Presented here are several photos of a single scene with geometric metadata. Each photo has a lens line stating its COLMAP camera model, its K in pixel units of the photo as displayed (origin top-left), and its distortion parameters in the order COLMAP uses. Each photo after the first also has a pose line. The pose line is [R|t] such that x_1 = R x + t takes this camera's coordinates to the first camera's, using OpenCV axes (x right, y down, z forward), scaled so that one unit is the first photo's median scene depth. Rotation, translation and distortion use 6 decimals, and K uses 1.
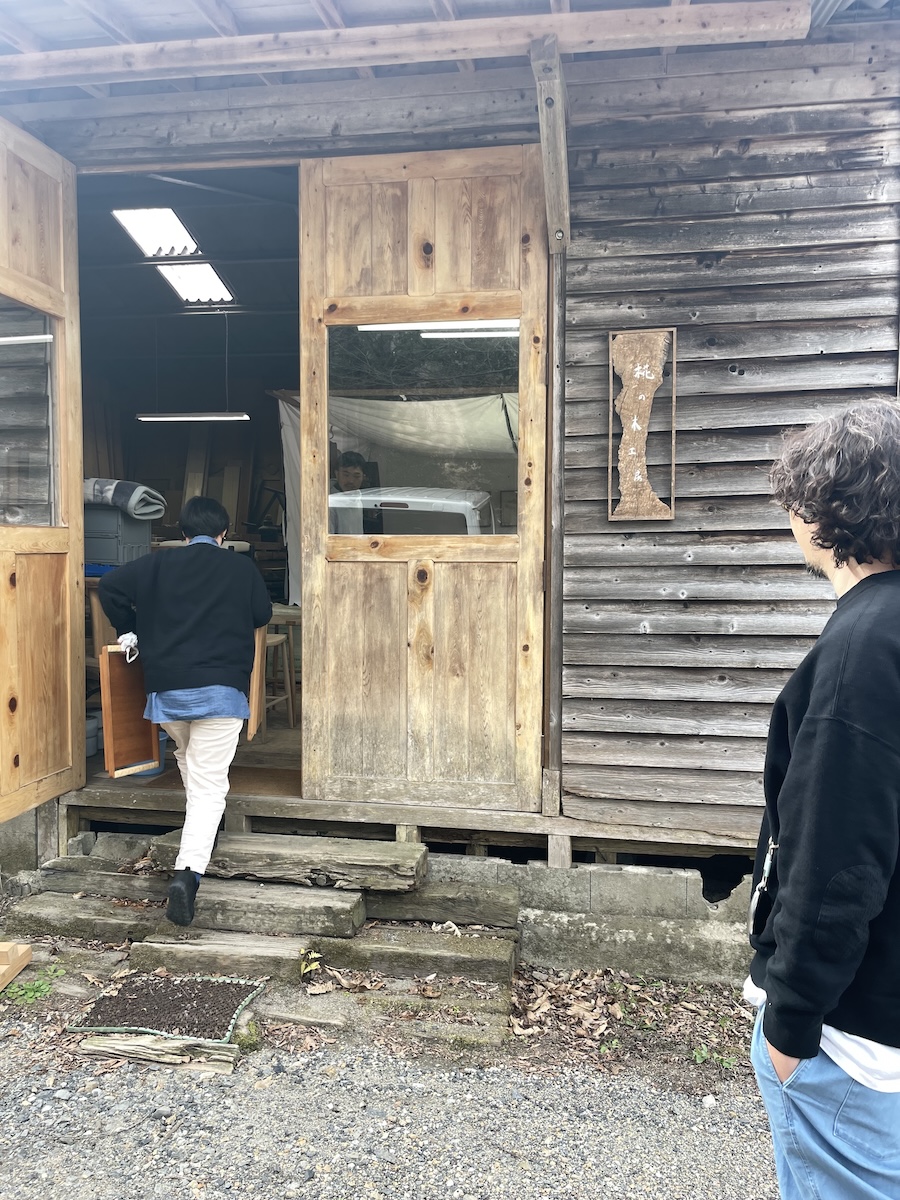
lens RADIAL K [[898.0, 0, 457.1], [0, 898.0, 594.5], [0, 0, 1]] dist [0.079423, -0.106357]
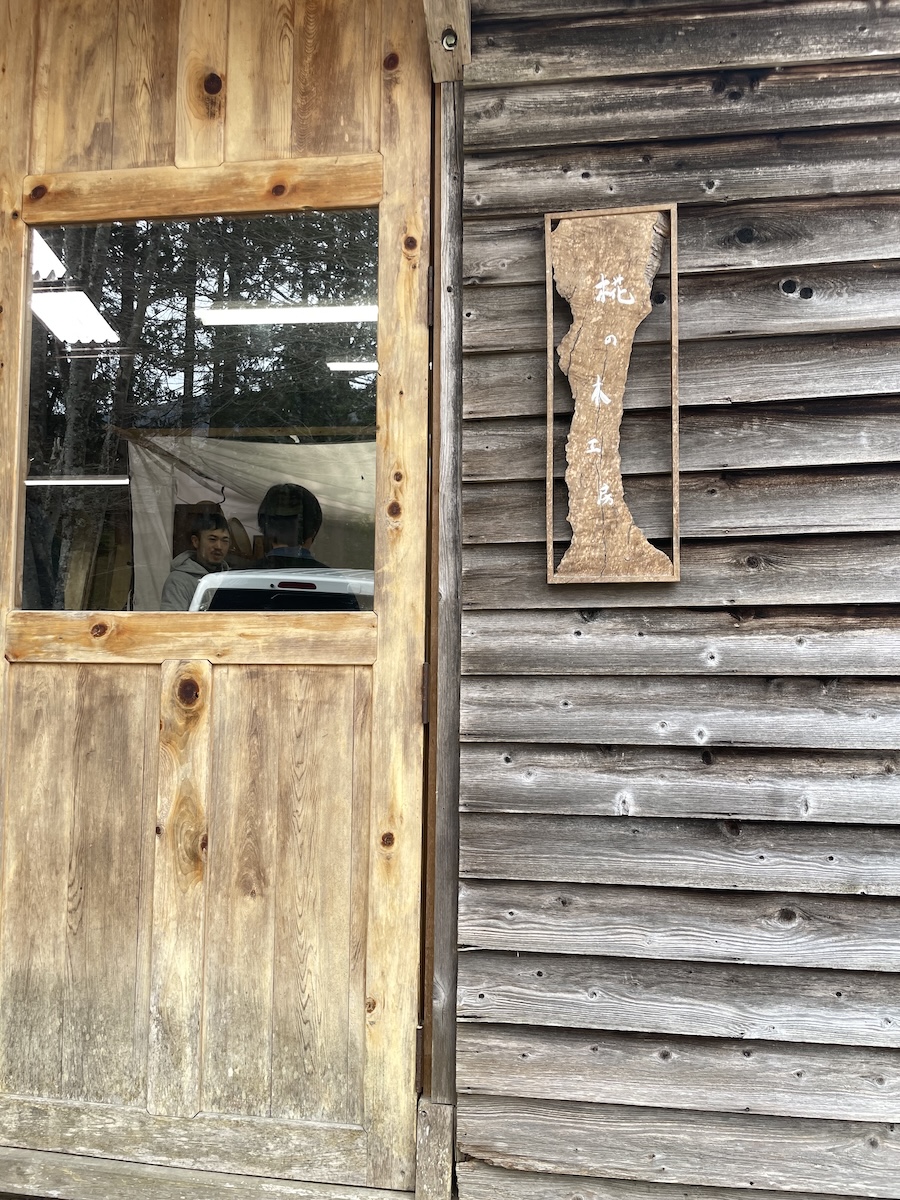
lens RADIAL K [[898.0, 0, 457.5], [0, 898.0, 591.5], [0, 0, 1]] dist [0.079423, -0.106357]
pose [[0.999577, 0.008150, 0.027909, 0.102787], [-0.005053, 0.993997, -0.109290, -0.023028], [-0.028632, 0.109103, 0.993618, 0.500593]]
